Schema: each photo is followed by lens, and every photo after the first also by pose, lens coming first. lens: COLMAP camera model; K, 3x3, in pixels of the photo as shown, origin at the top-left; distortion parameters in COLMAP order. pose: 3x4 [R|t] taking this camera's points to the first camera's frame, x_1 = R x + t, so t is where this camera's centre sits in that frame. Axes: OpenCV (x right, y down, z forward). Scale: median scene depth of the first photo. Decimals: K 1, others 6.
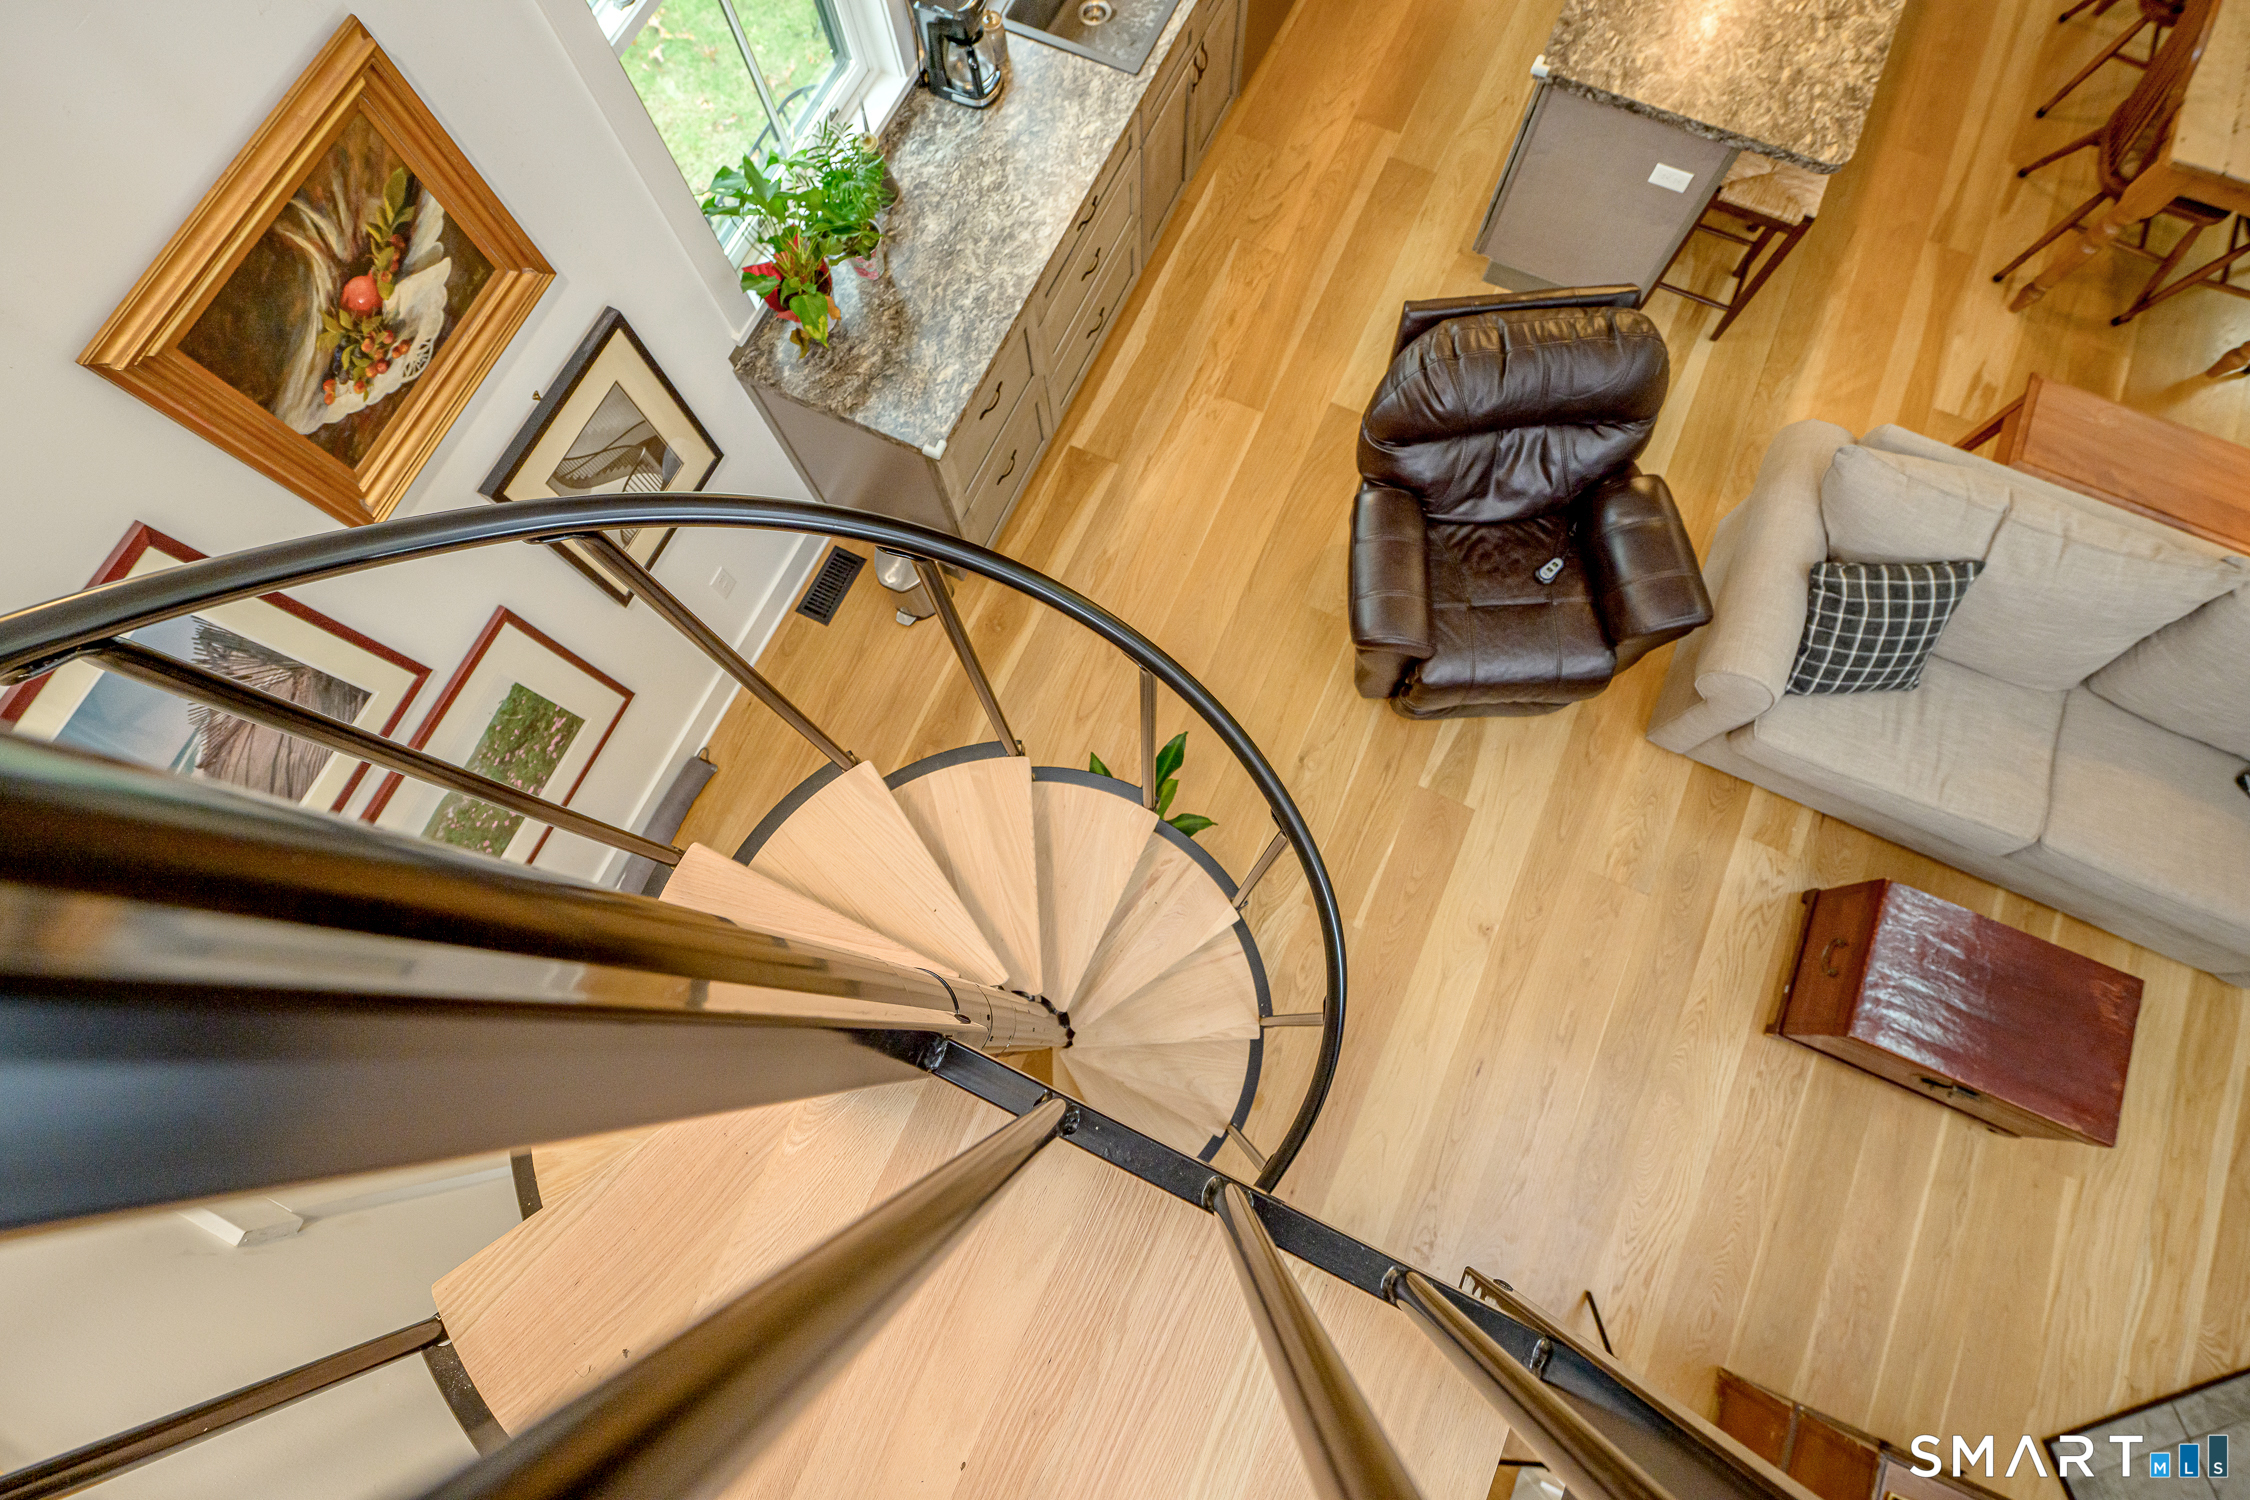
lens RADIAL K [[1034.0, 0, 1125.0], [0, 1034.0, 750.0], [0, 0, 1]] dist [-0.003287, -0.000132]
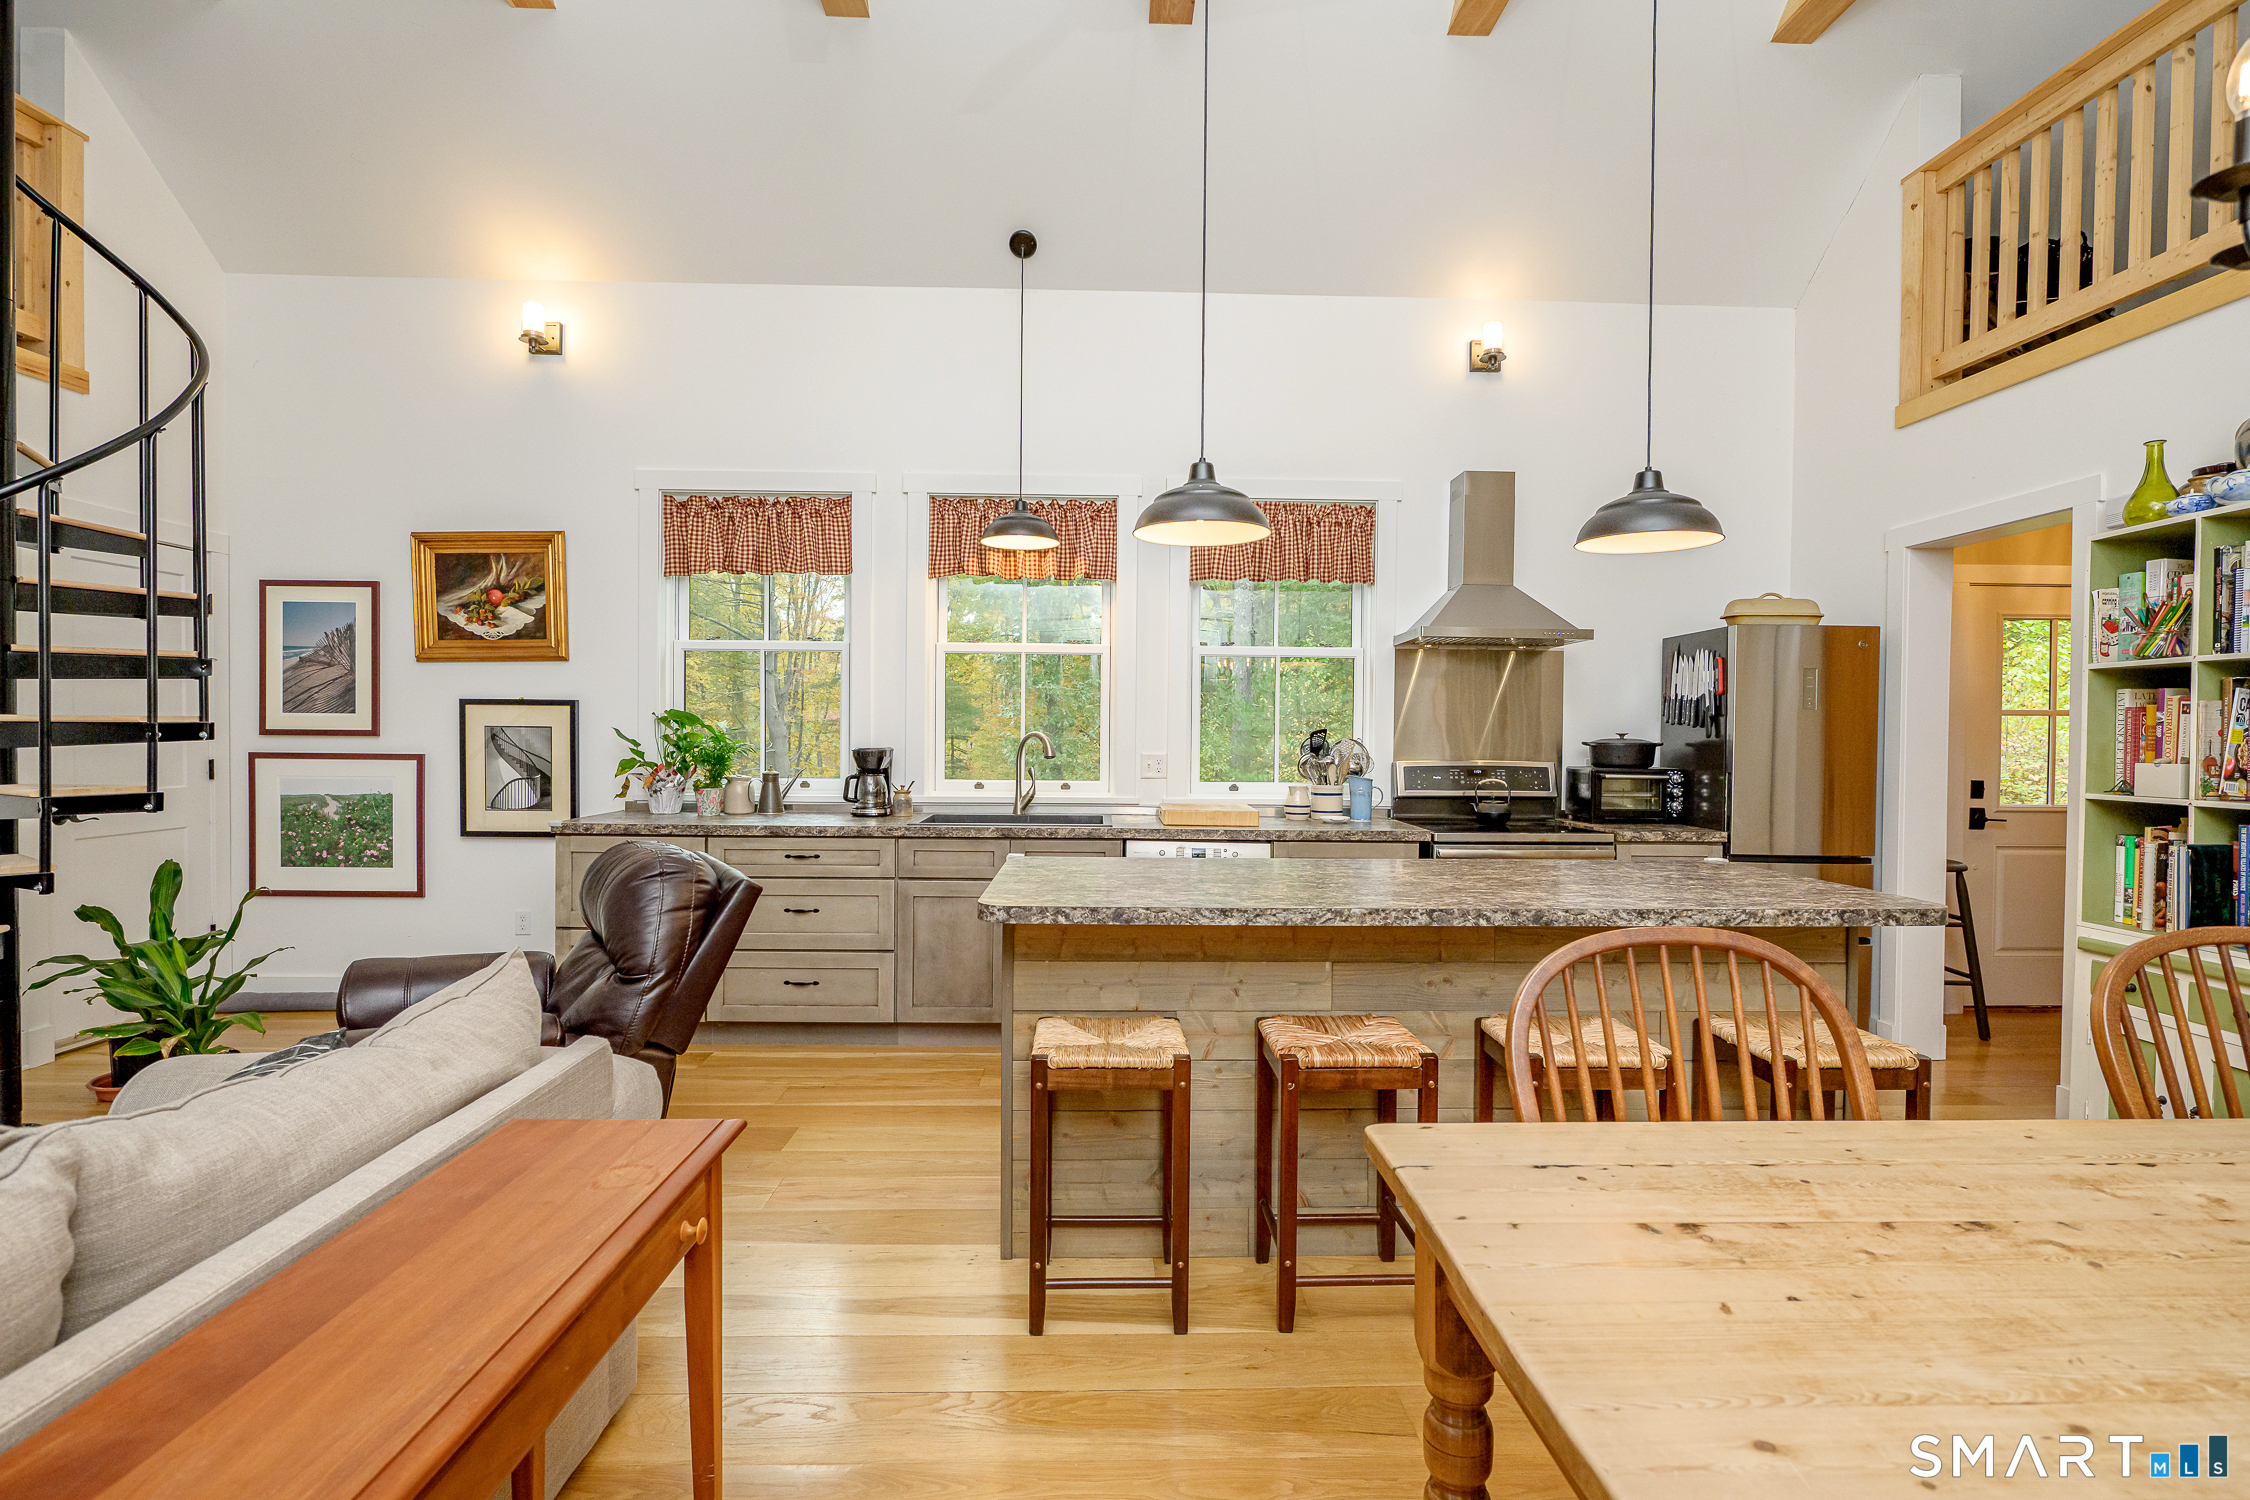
lens RADIAL K [[1080.6, 0, 1128.2], [0, 1080.6, 747.7], [0, 0, 1]] dist [-0.003993, 0.000439]
pose [[0.446254, 0.043646, -0.893841, 1.377223], [-0.869682, 0.256621, -0.421662, -0.339003], [0.210975, 0.965526, 0.152476, 0.749065]]
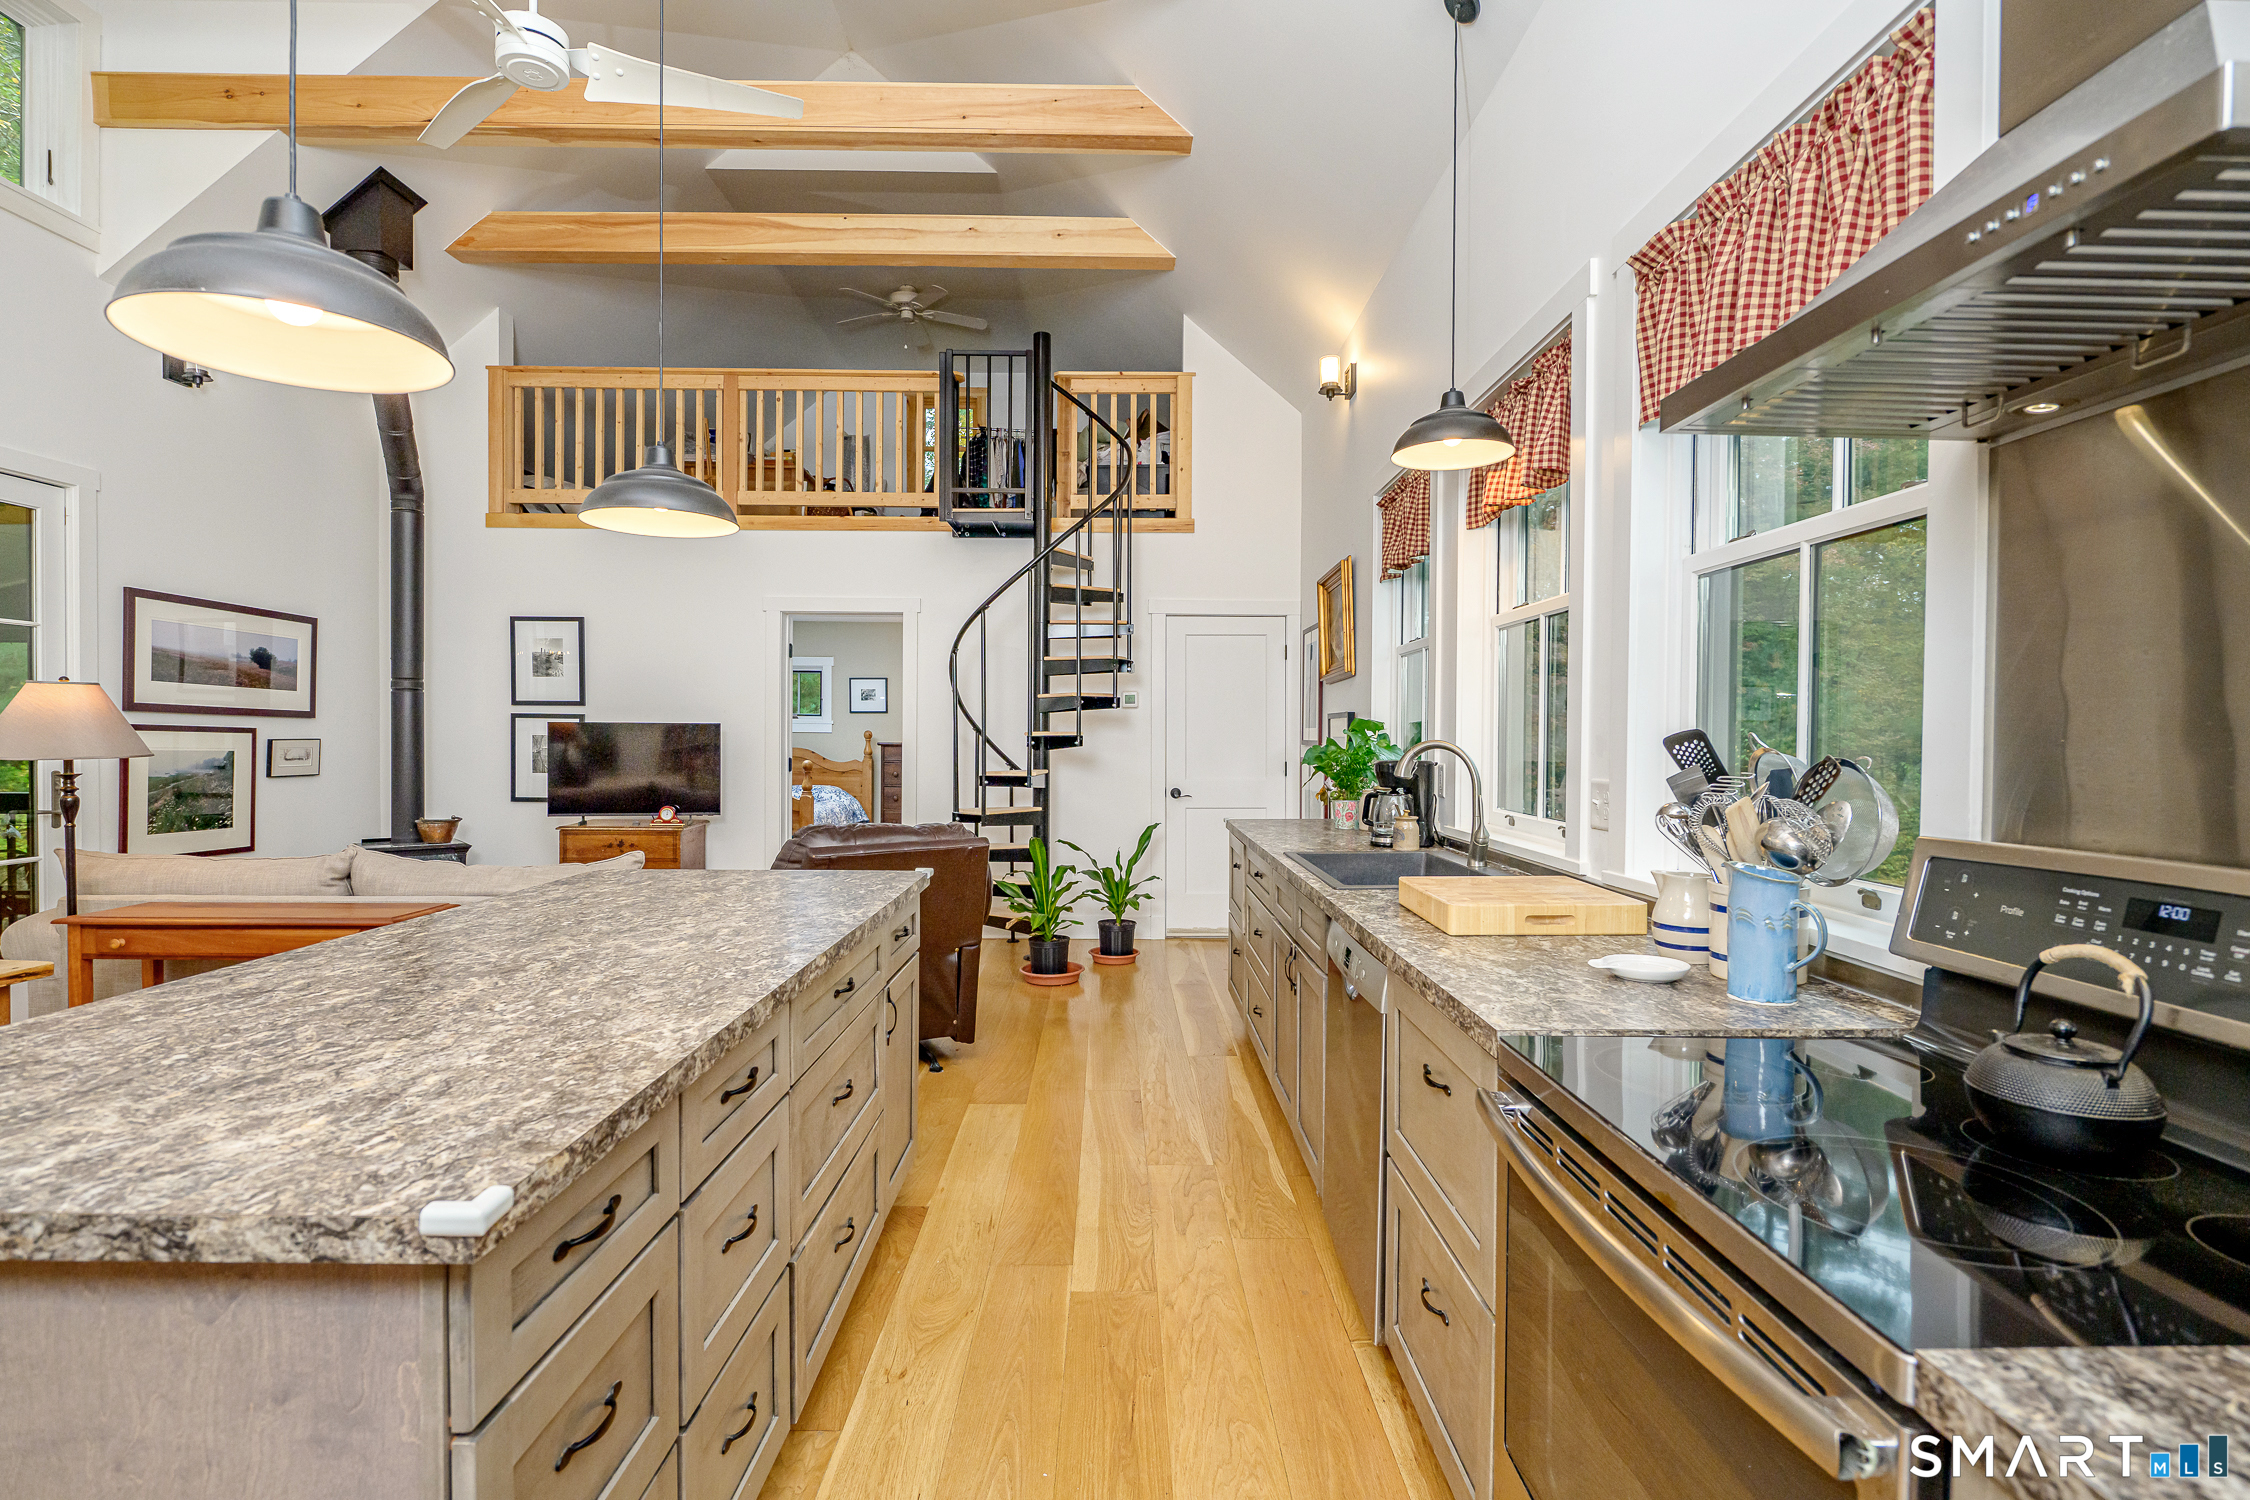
lens RADIAL K [[1075.1, 0, 1136.7], [0, 1075.1, 736.9], [0, 0, 1]] dist [-0.003089, -0.000727]
pose [[-0.898736, 0.021611, -0.437958, 0.645999], [-0.419234, 0.250384, 0.872669, -1.619466], [0.128517, 0.967906, -0.215969, 1.104804]]
